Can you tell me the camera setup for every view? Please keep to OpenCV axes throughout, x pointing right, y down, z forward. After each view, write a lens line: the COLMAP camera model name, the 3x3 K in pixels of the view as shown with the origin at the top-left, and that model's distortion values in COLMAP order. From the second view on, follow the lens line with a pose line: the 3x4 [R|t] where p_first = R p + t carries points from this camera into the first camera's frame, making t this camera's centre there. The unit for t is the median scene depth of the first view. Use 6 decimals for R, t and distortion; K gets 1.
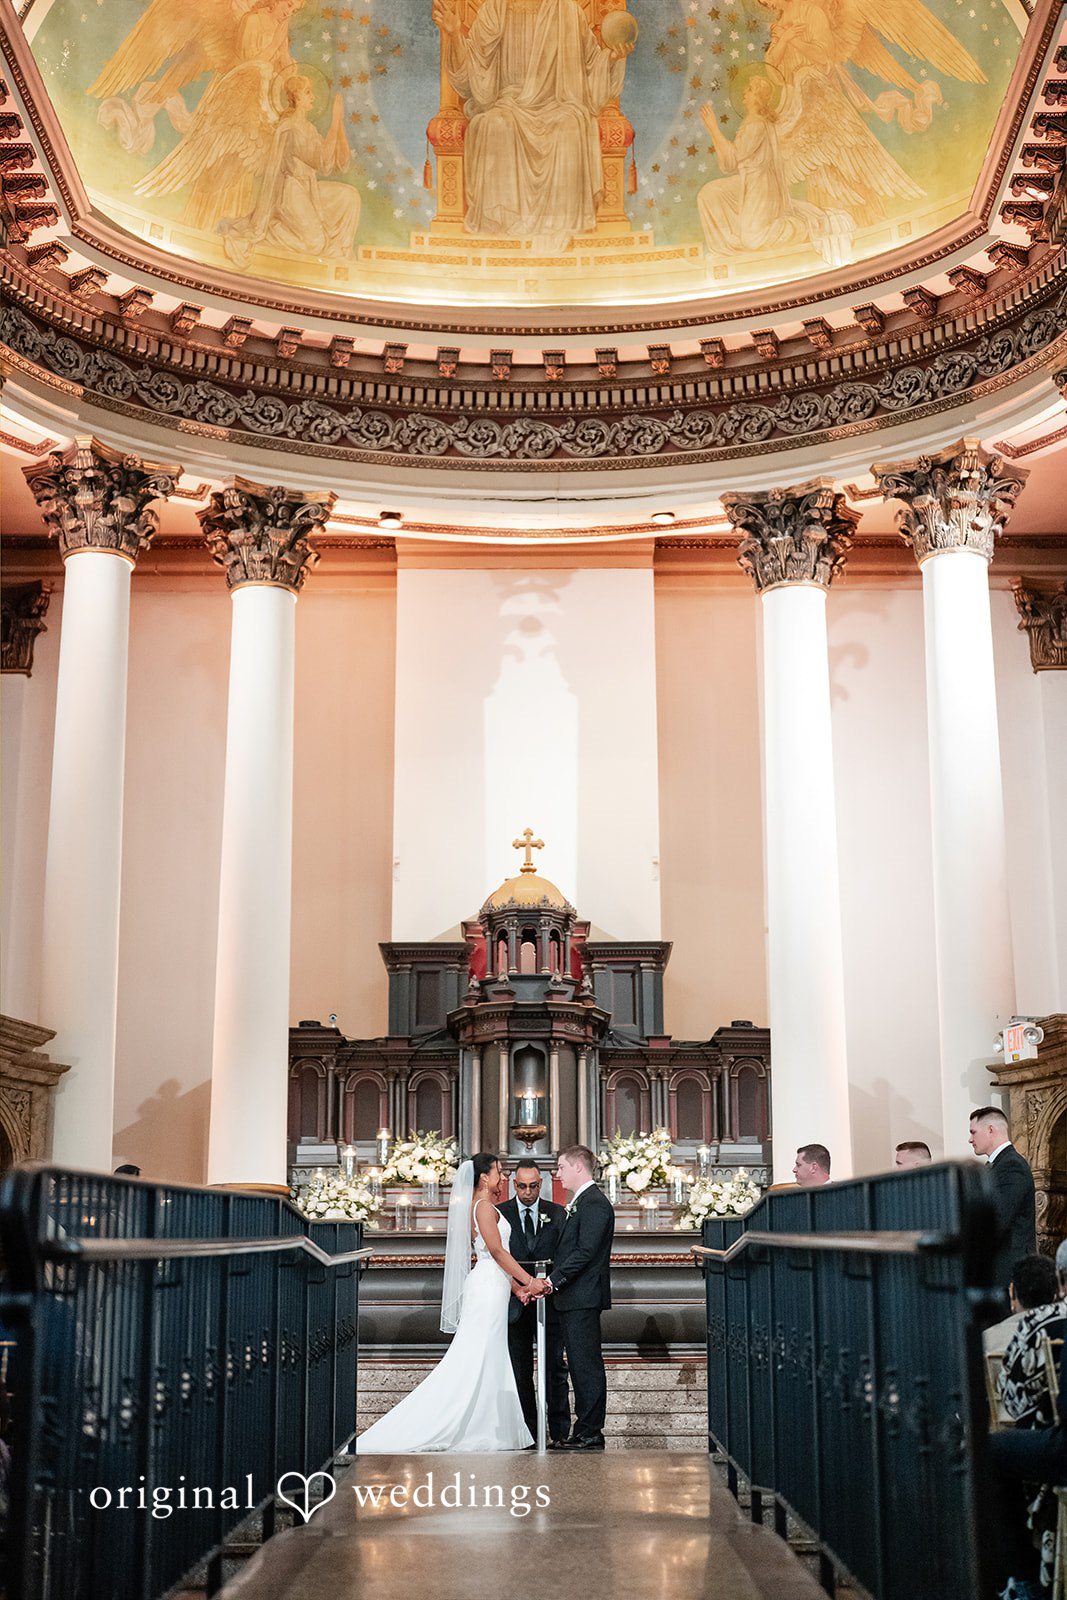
lens RADIAL K [[2339.4, 0, 544.3], [0, 2339.4, 823.6], [0, 0, 1]] dist [0.011723, -0.006310]
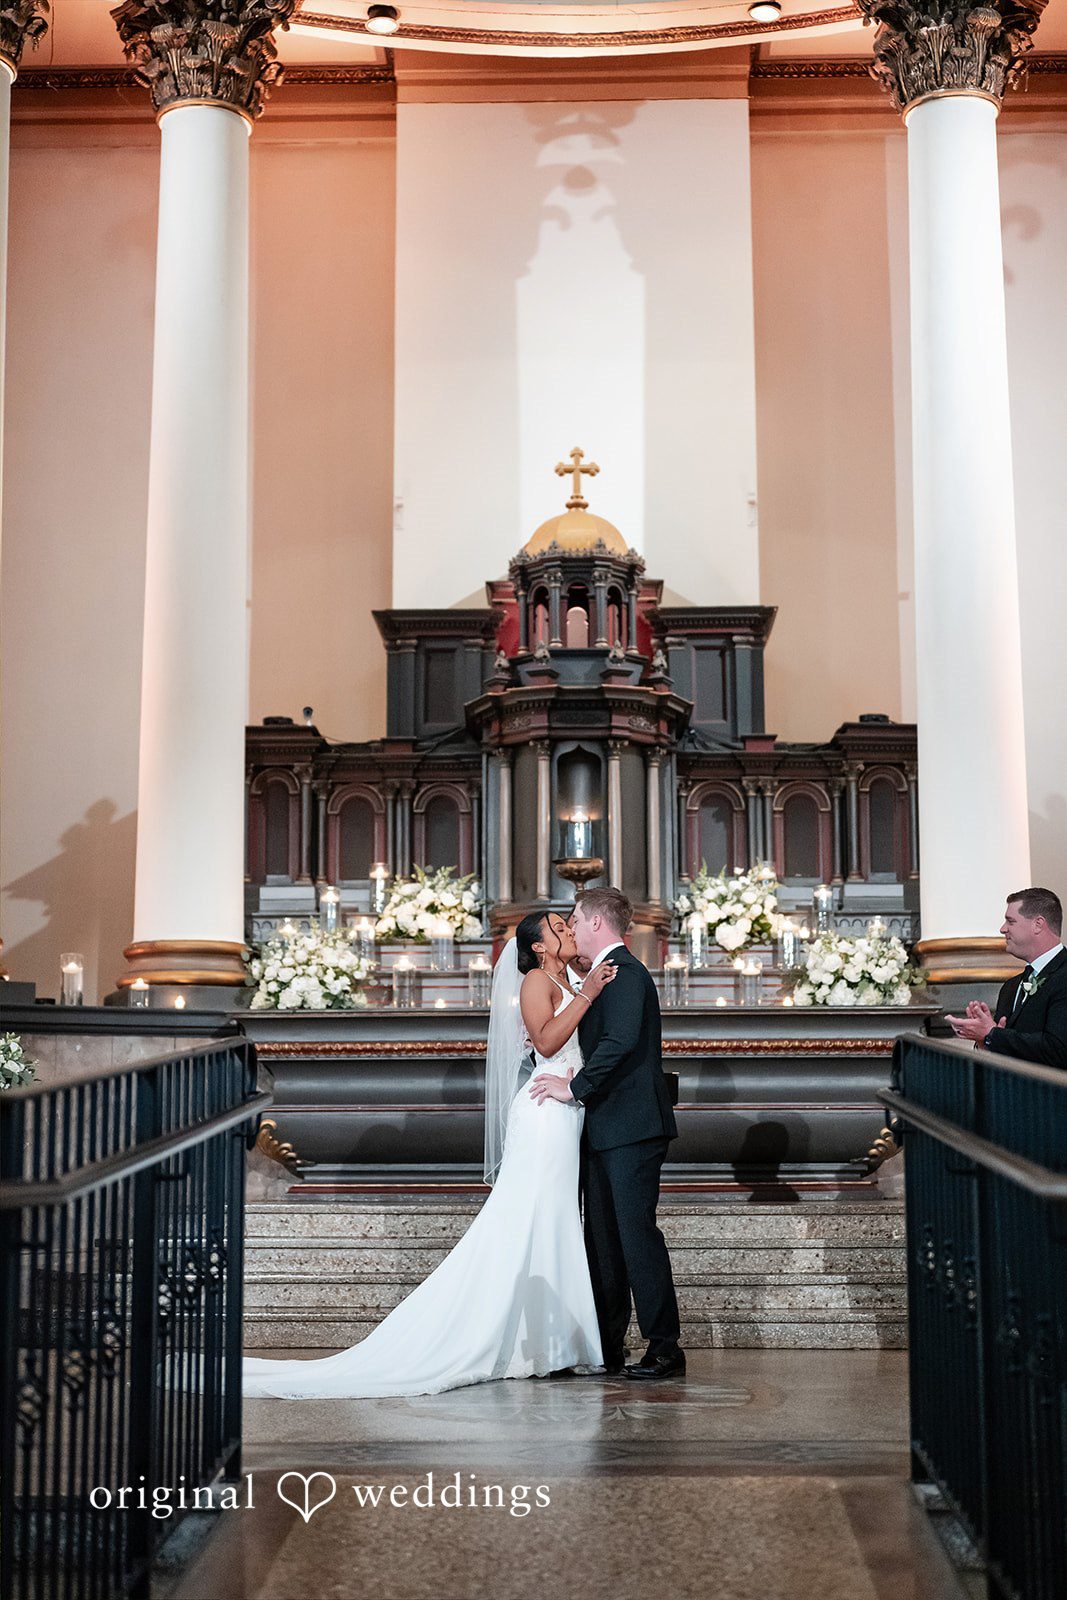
lens RADIAL K [[2345.2, 0, 533.5], [0, 2345.2, 800.0], [0, 0, 1]] dist [0.019973, -0.066930]
pose [[0.999544, -0.003764, -0.029944, 0.001016], [0.006837, 0.994636, 0.103209, 0.036063], [0.029395, -0.103367, 0.994209, 0.281582]]
